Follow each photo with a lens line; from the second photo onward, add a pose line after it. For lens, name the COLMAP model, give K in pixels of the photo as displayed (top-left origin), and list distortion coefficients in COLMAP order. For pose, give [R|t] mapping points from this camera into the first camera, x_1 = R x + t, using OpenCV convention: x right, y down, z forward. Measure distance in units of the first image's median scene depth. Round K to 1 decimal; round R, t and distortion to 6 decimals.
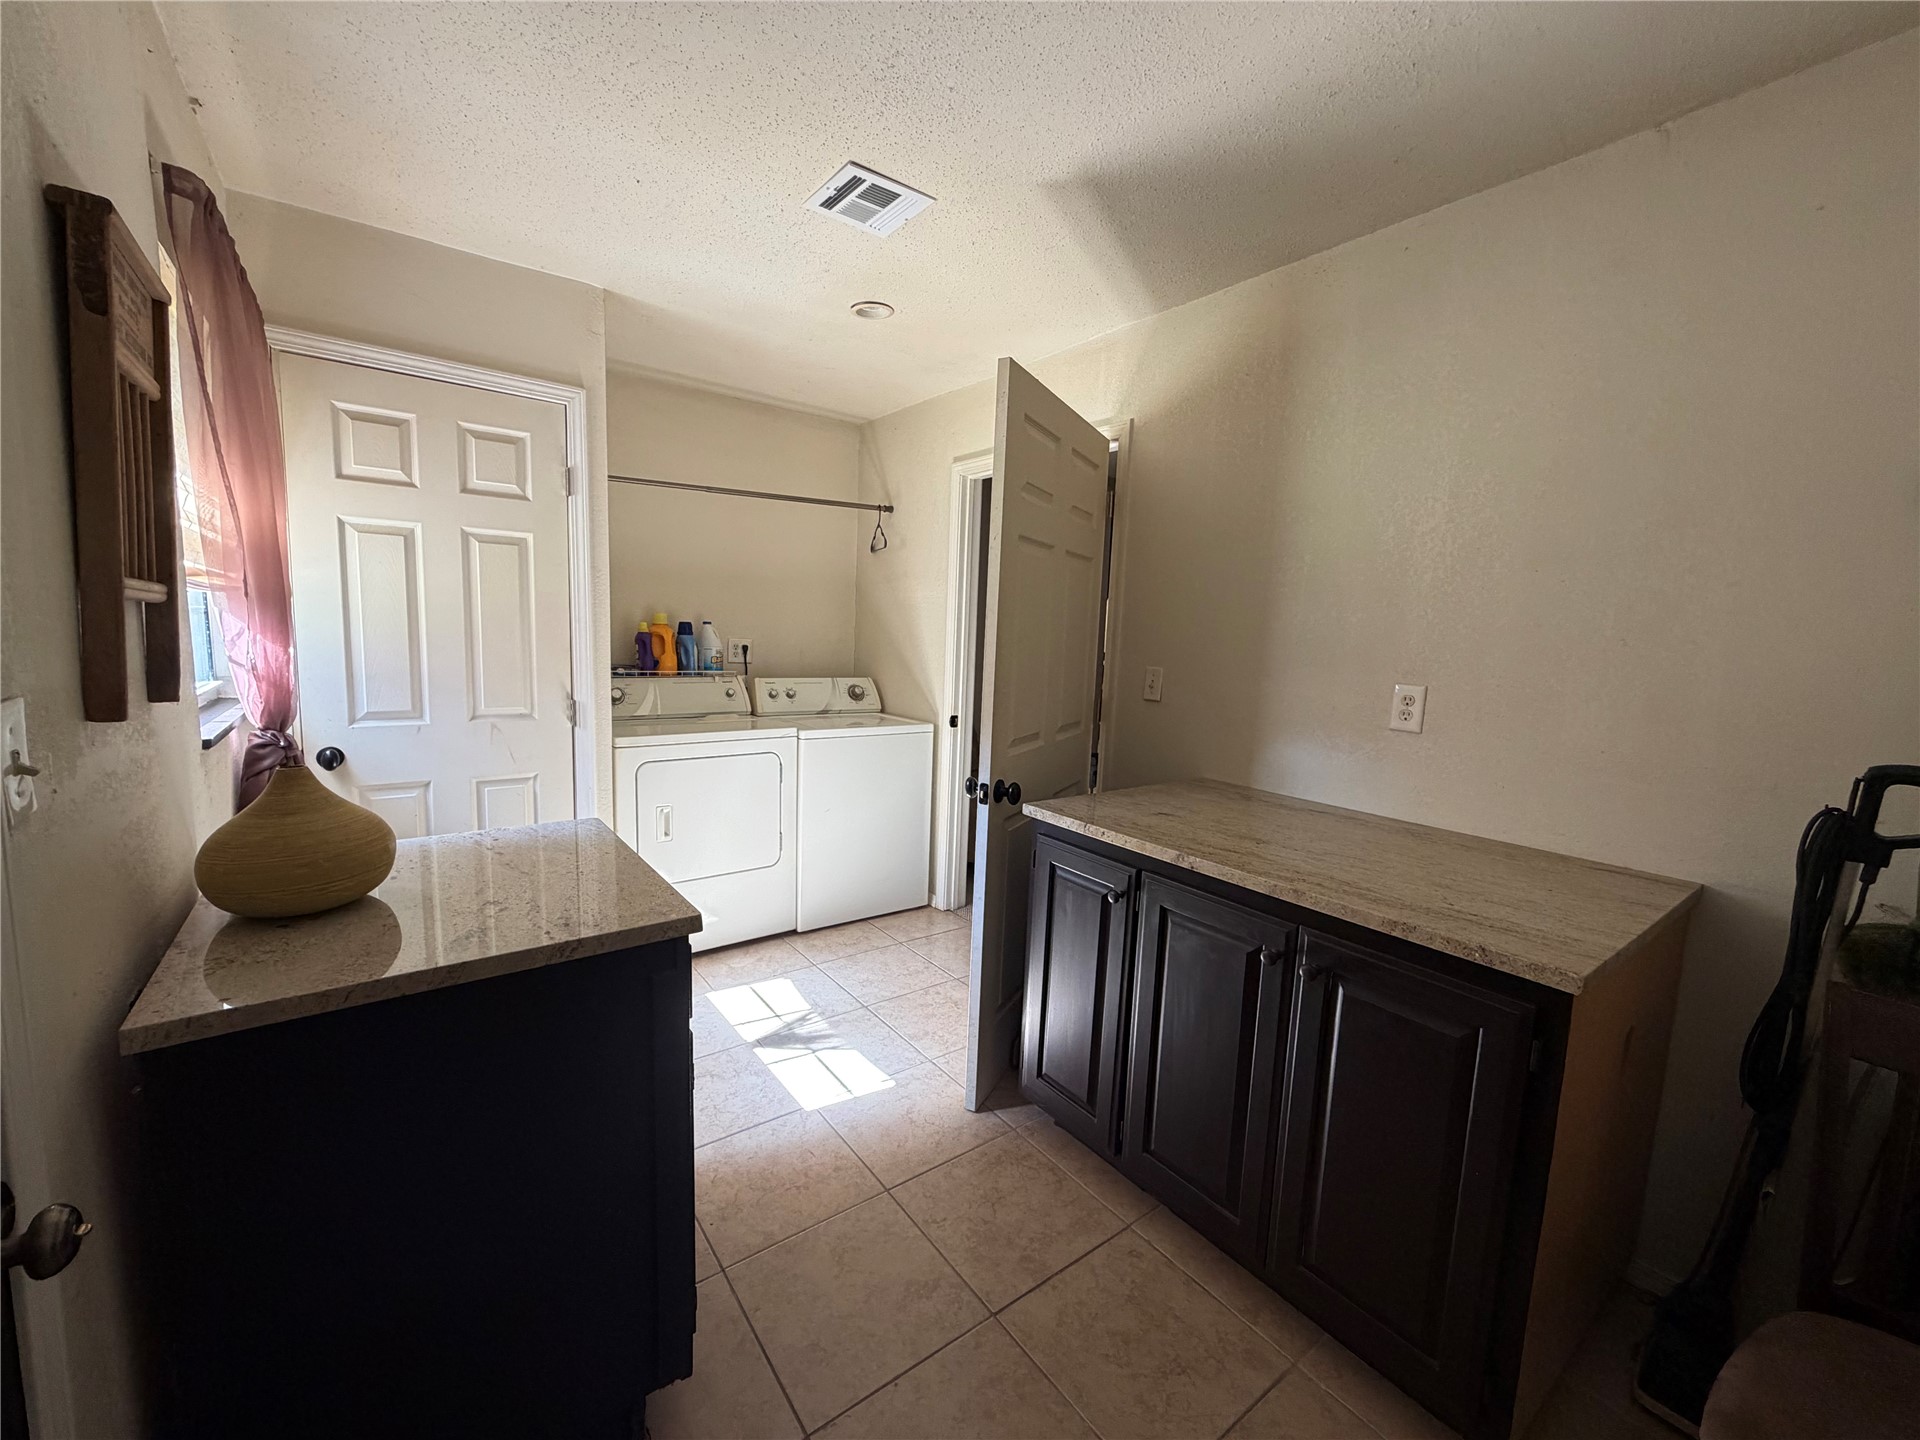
lens RADIAL K [[767.5, 0, 957.1], [0, 767.5, 710.2], [0, 0, 1]] dist [0.000594, -0.000087]
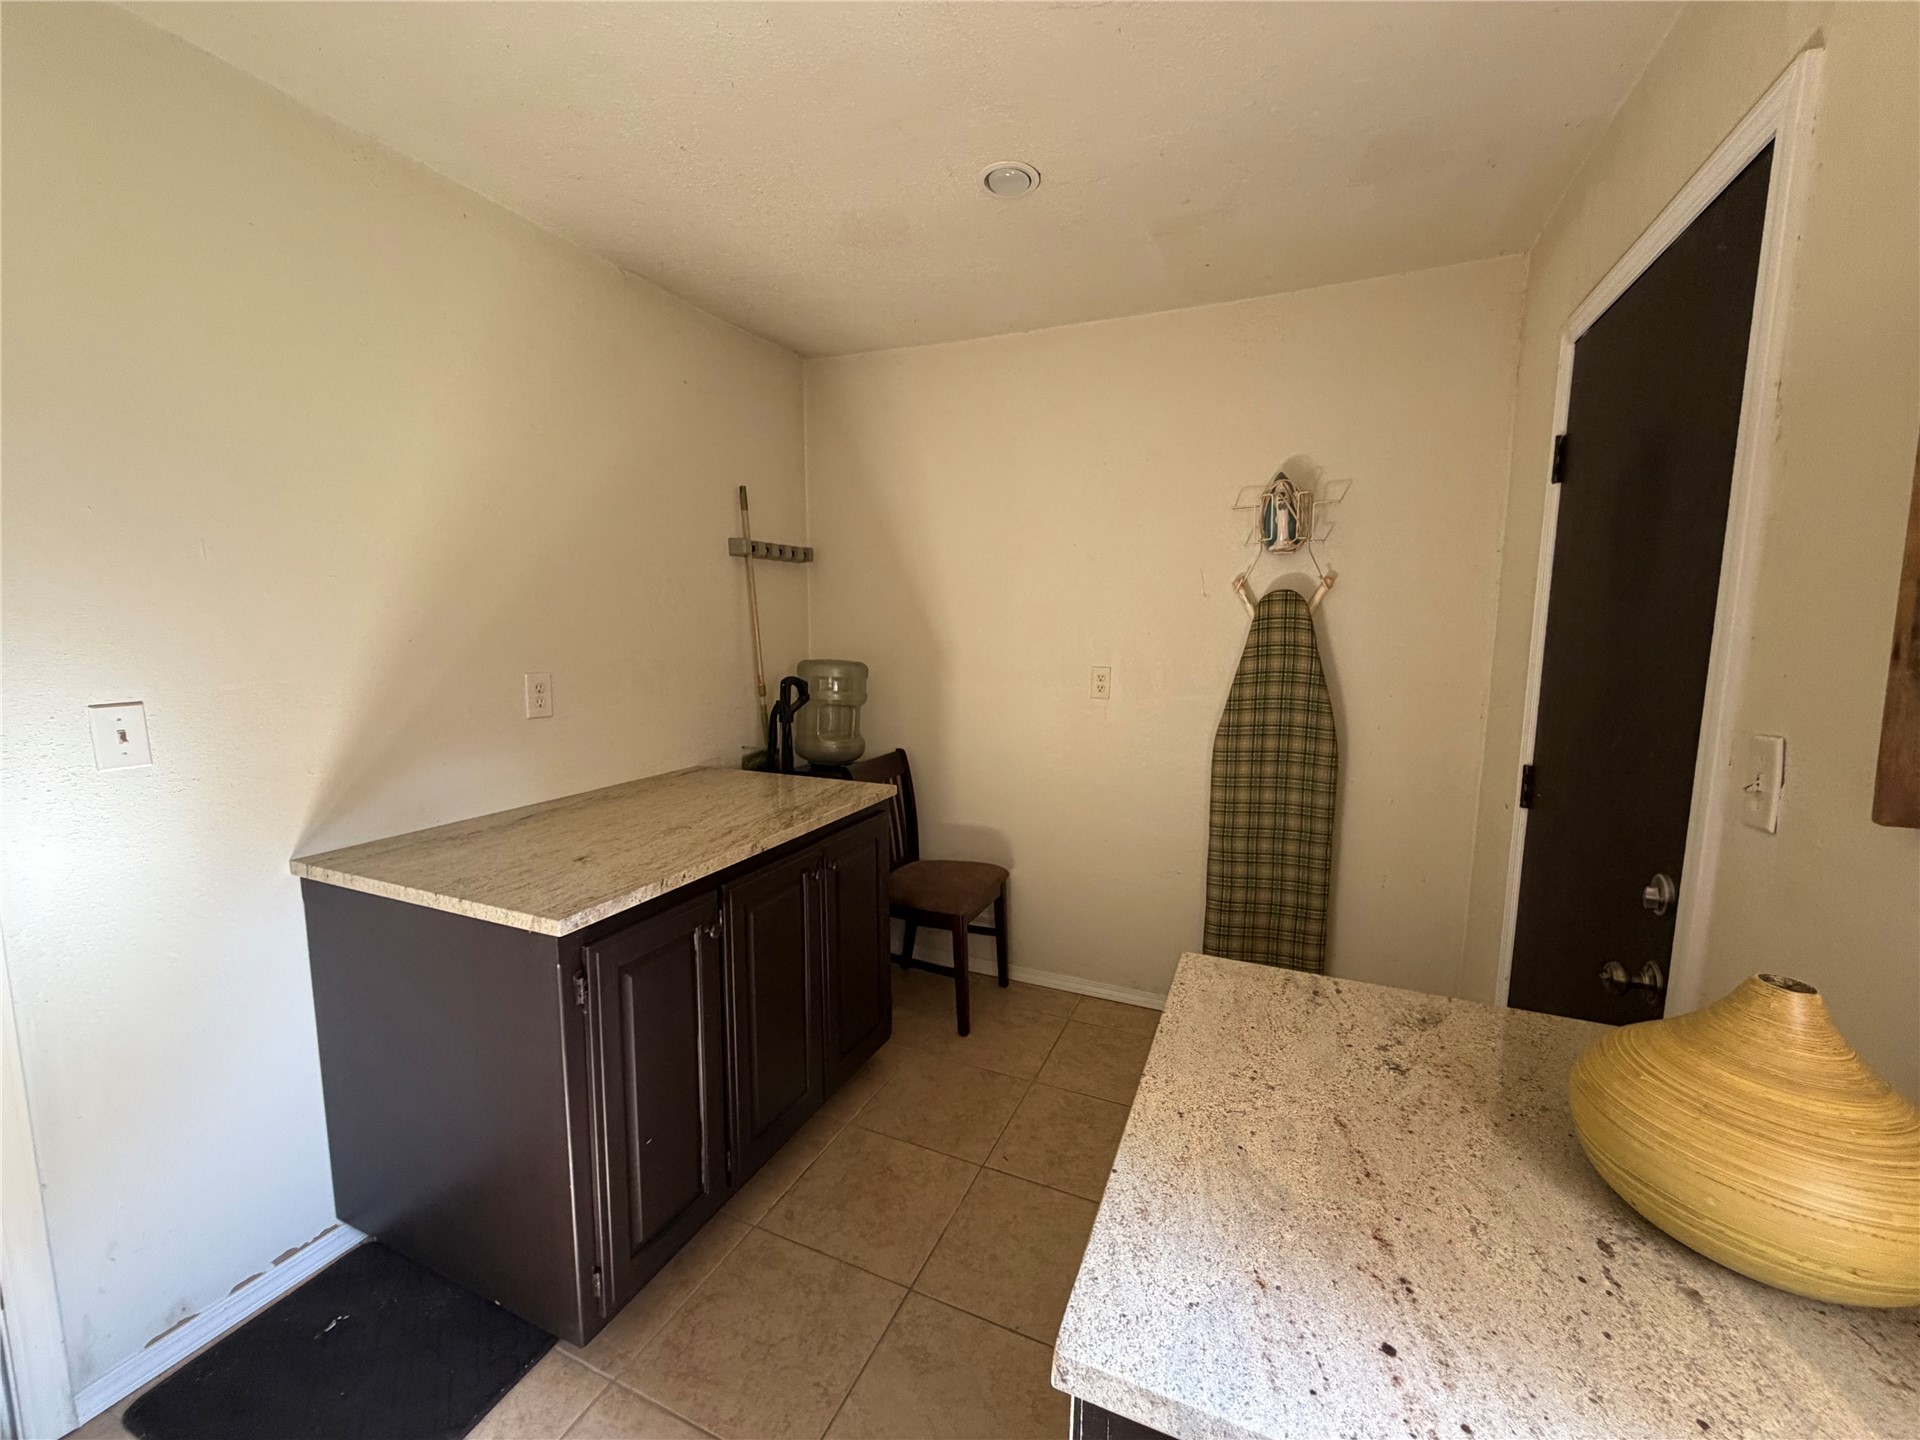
lens RADIAL K [[767.5, 0, 957.1], [0, 767.5, 726.2], [0, 0, 1]] dist [0.000594, -0.000087]
pose [[-0.488347, -0.158935, 0.858054, -0.703149], [0.072725, 0.972442, 0.221513, -0.178005], [-0.869614, 0.170577, -0.463330, 1.193979]]
